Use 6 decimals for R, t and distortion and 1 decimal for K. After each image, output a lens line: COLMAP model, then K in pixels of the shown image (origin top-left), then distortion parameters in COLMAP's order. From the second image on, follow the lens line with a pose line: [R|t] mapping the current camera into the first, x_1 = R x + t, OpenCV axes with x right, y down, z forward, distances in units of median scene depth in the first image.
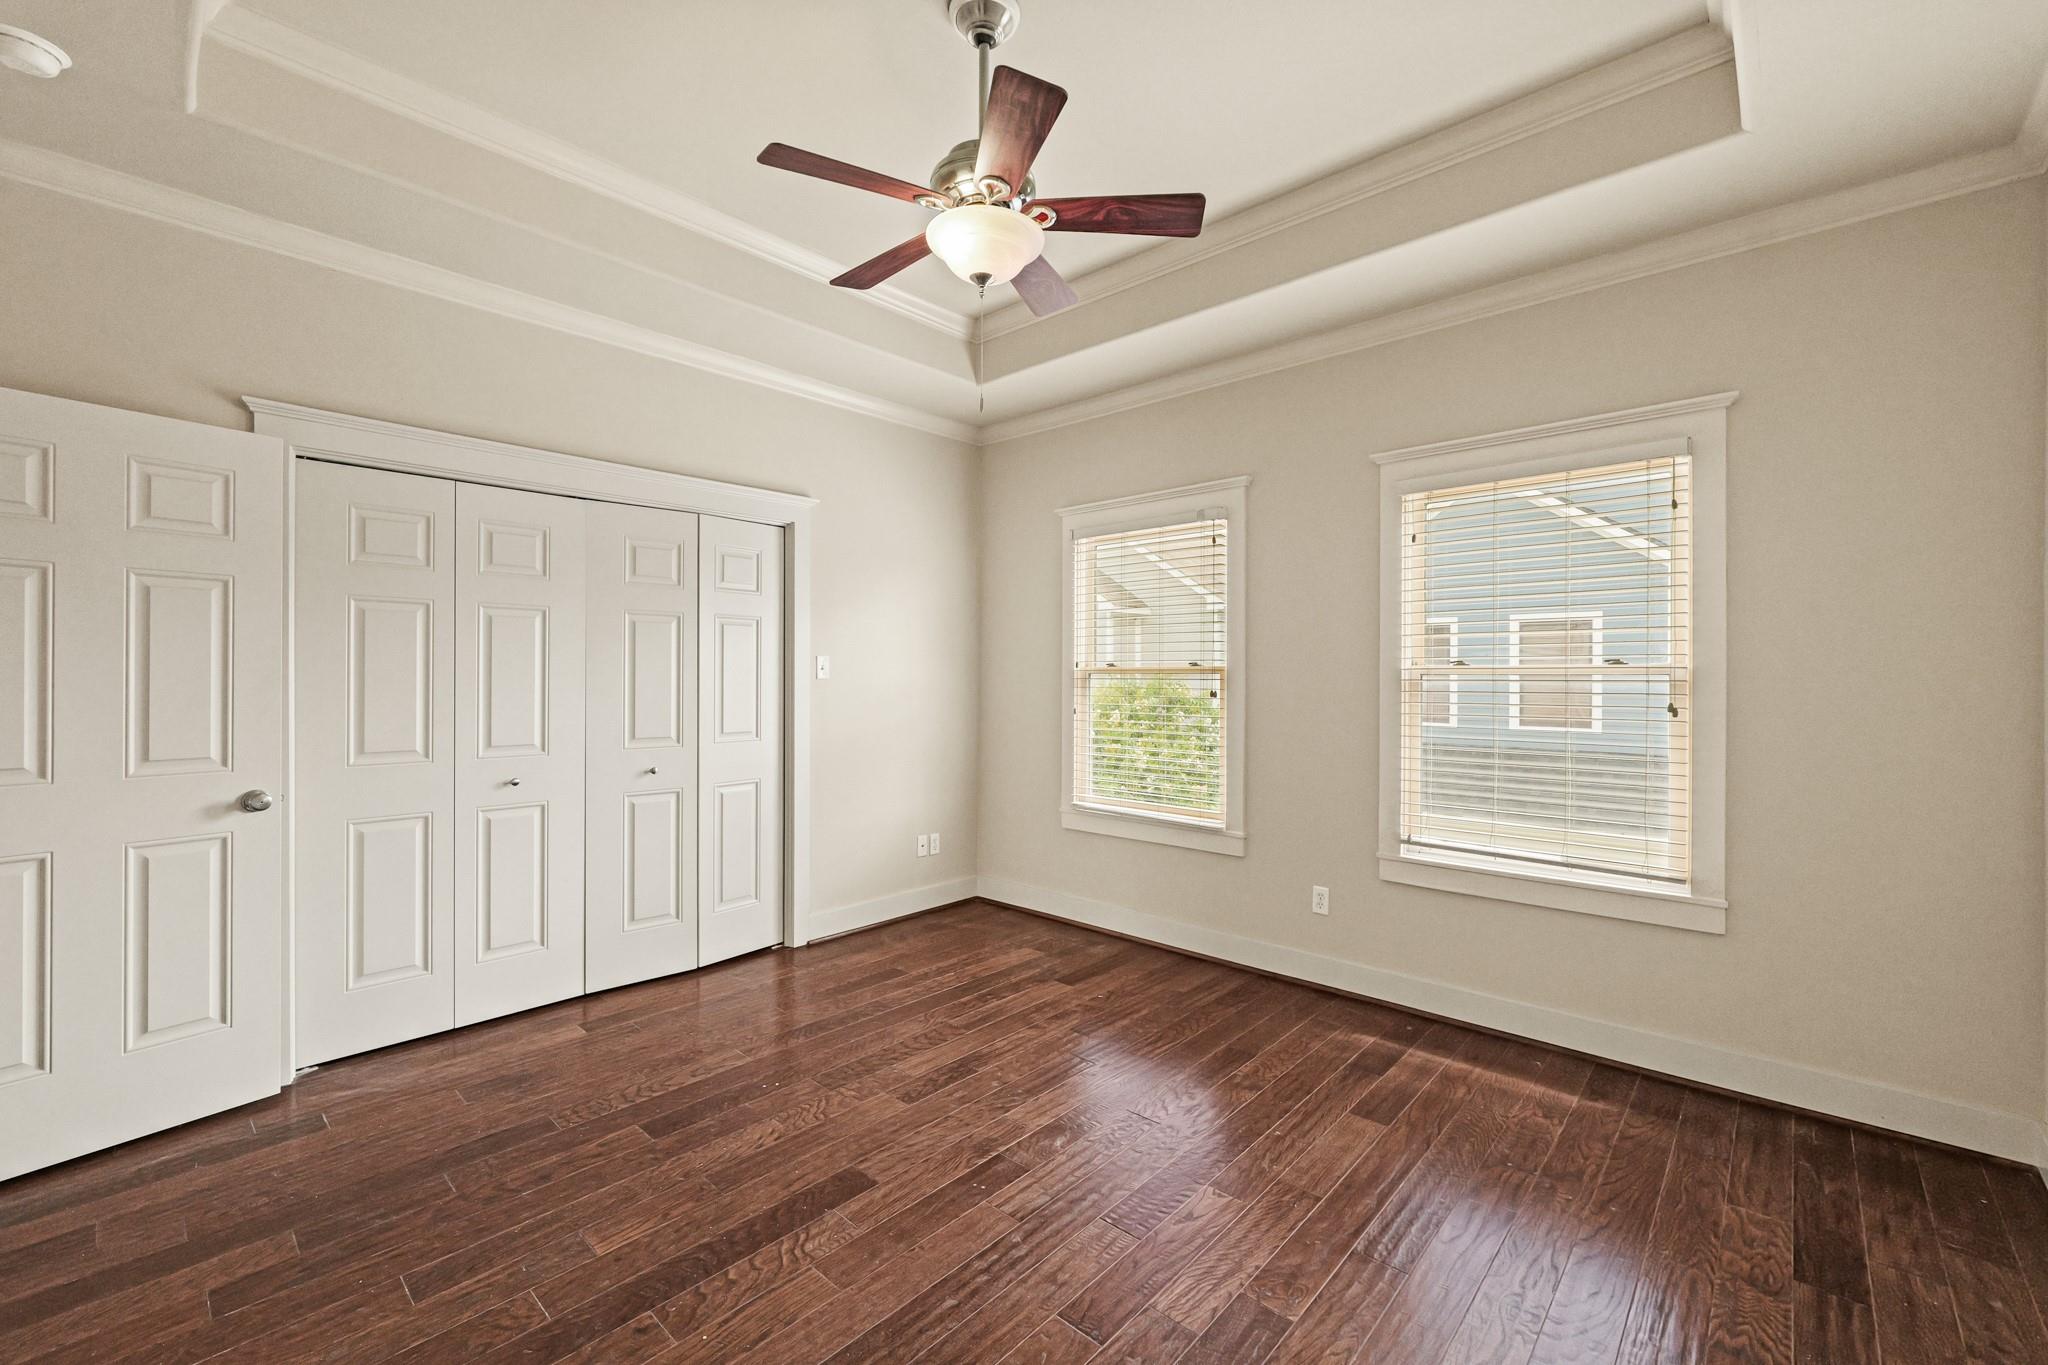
lens RADIAL K [[841.5, 0, 1023.8], [0, 841.5, 679.9], [0, 0, 1]] dist [-0.007218, 0.001577]
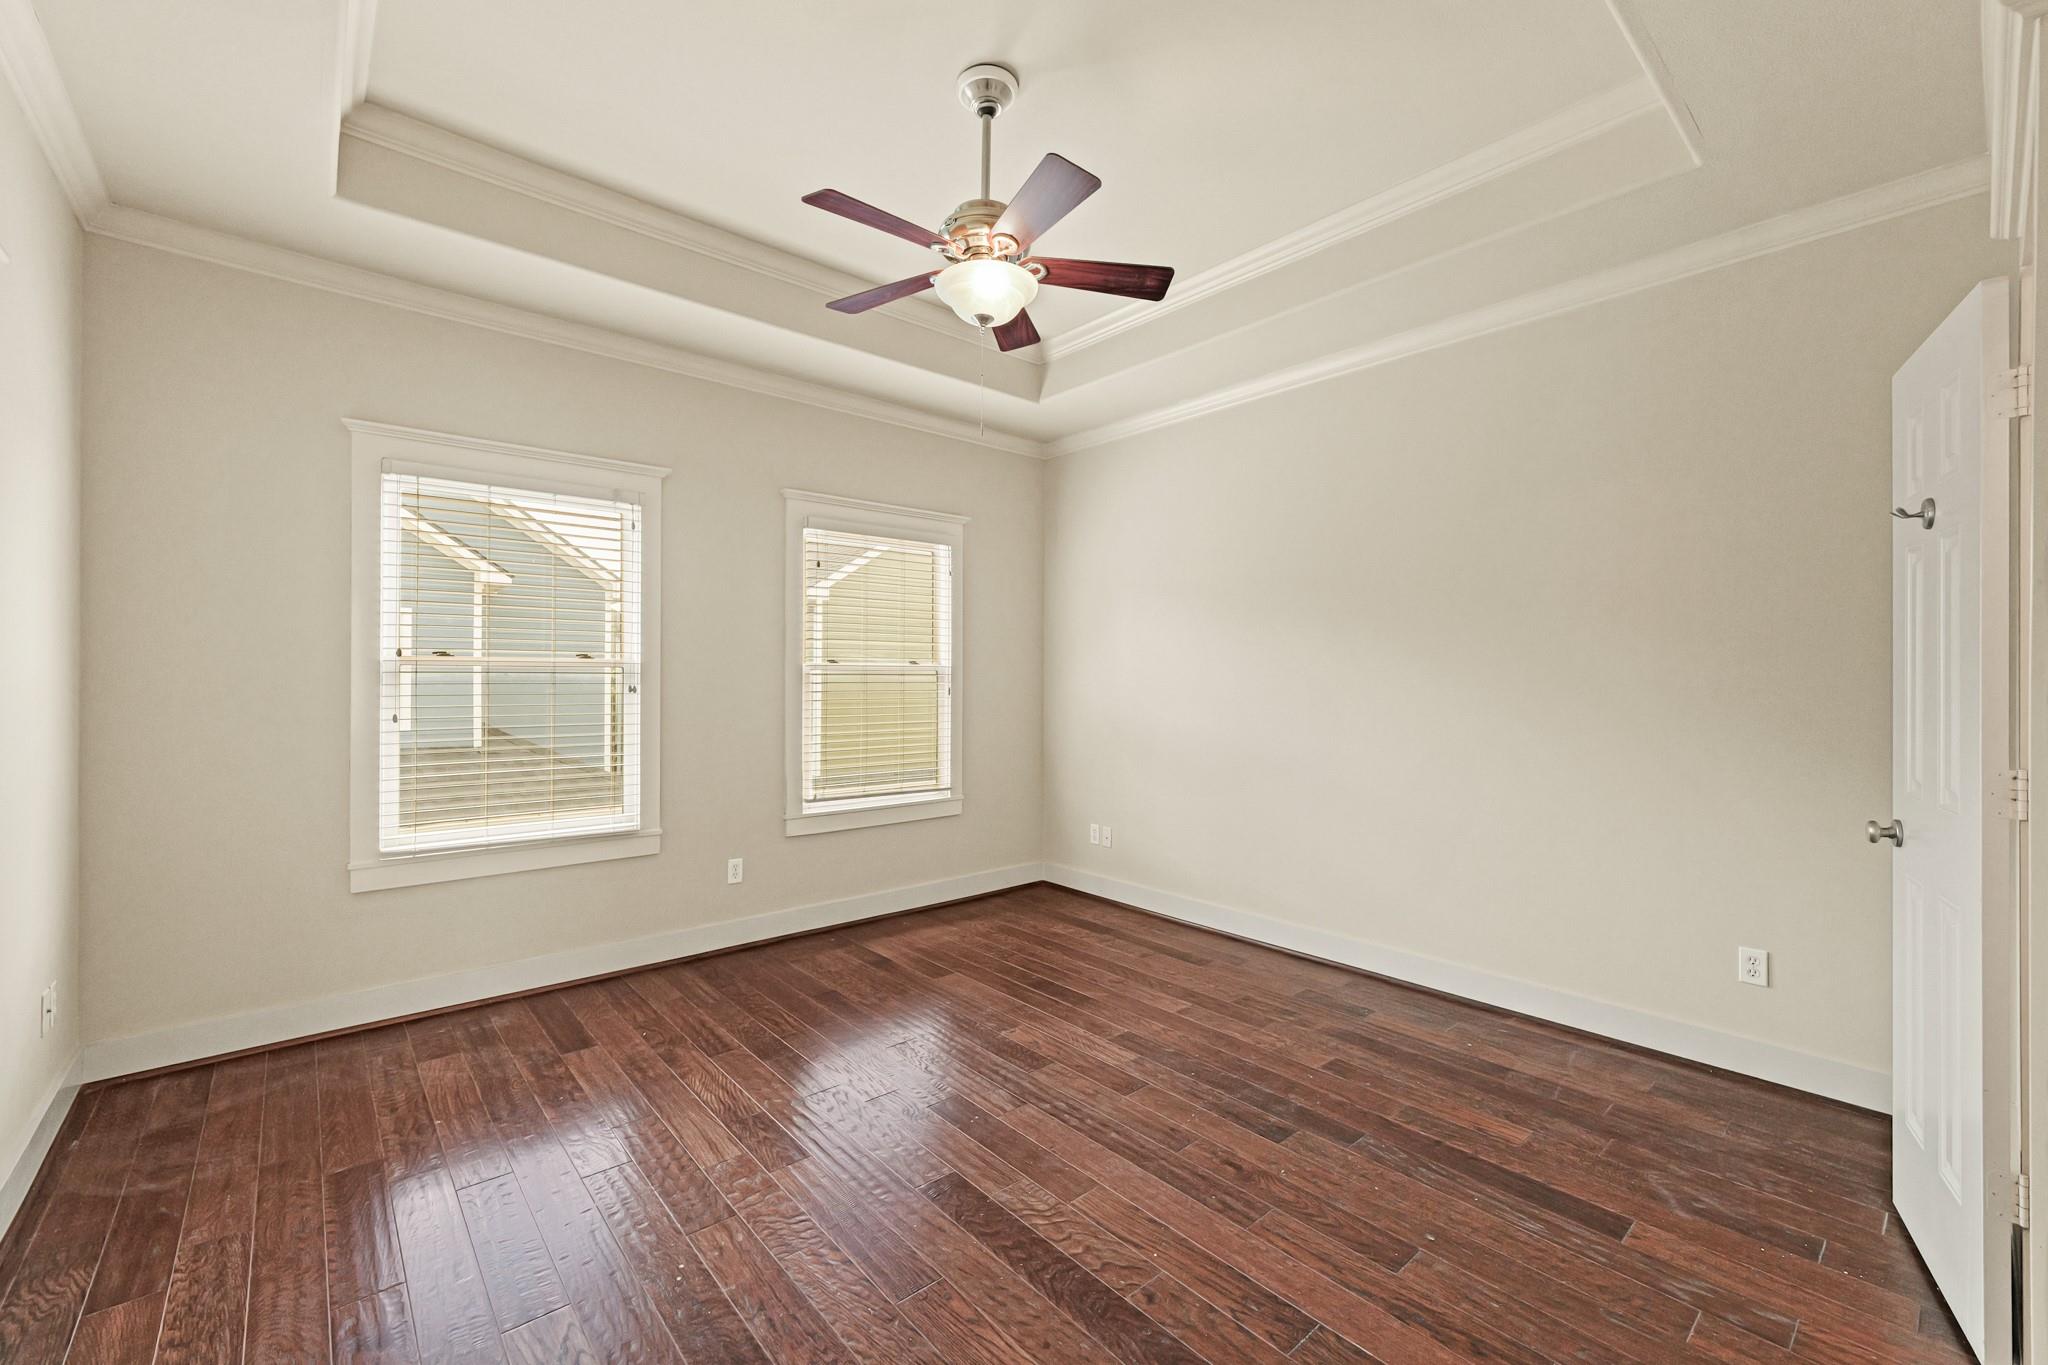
lens RADIAL K [[841.5, 0, 1019.2], [0, 841.5, 682.0], [0, 0, 1]] dist [-0.007218, 0.001577]
pose [[0.112166, -0.006415, 0.993669, -0.759336], [0.006561, 0.999962, 0.005715, 0.007329], [-0.993668, 0.005878, 0.112204, 0.529987]]
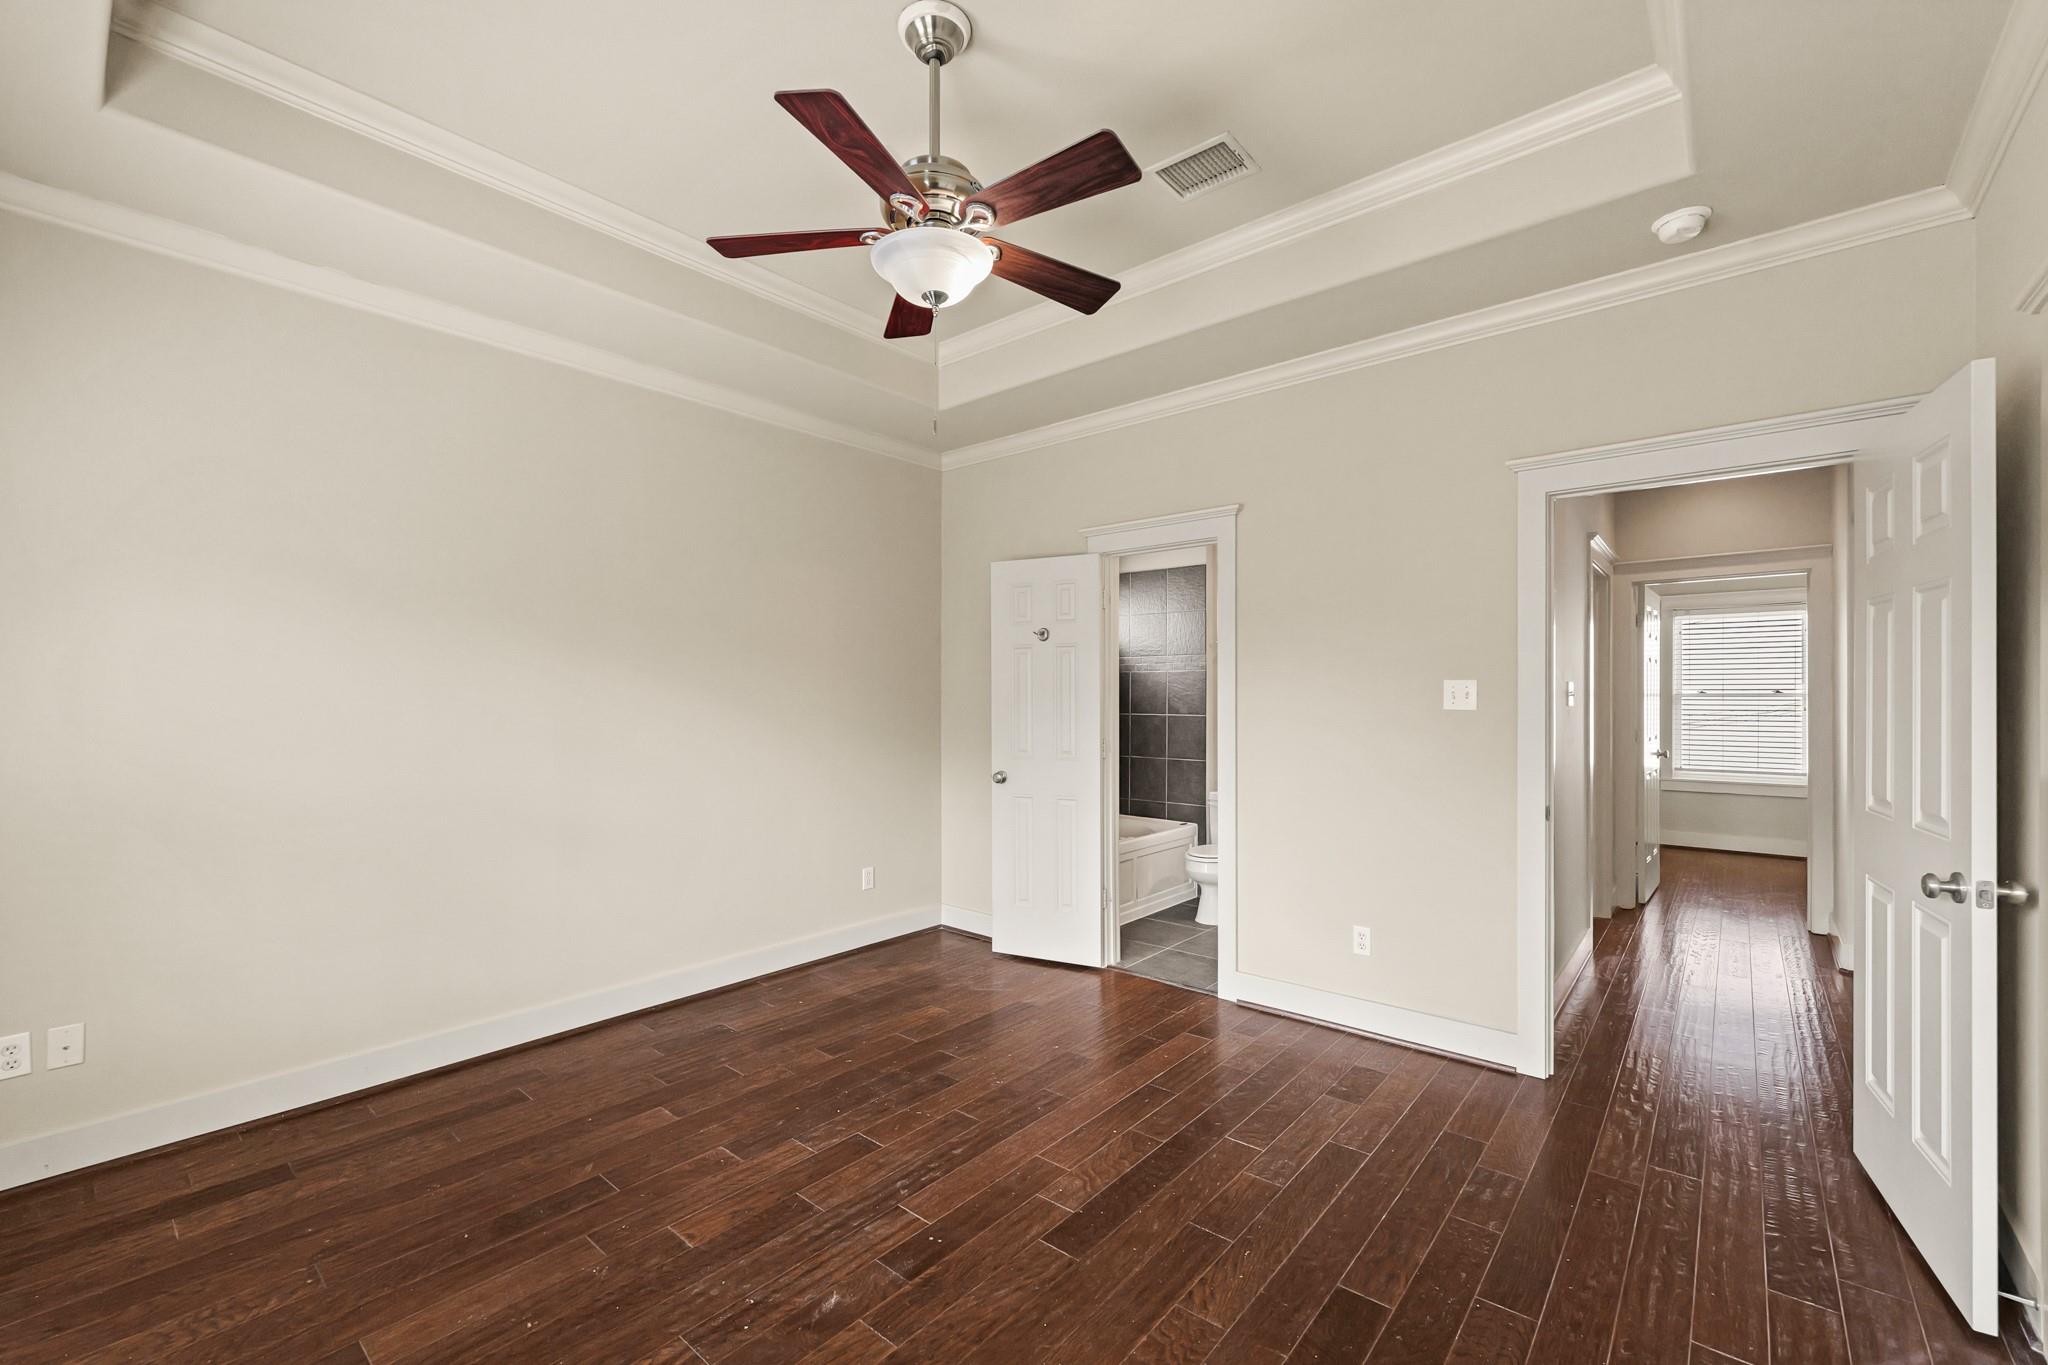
lens RADIAL K [[841.5, 0, 1030.2], [0, 841.5, 695.3], [0, 0, 1]] dist [-0.007218, 0.001577]
pose [[-0.998799, -0.001749, -0.048968, -0.074223], [-0.002241, 0.999948, 0.009985, -0.018057], [0.048948, 0.010082, -0.998750, 1.278147]]
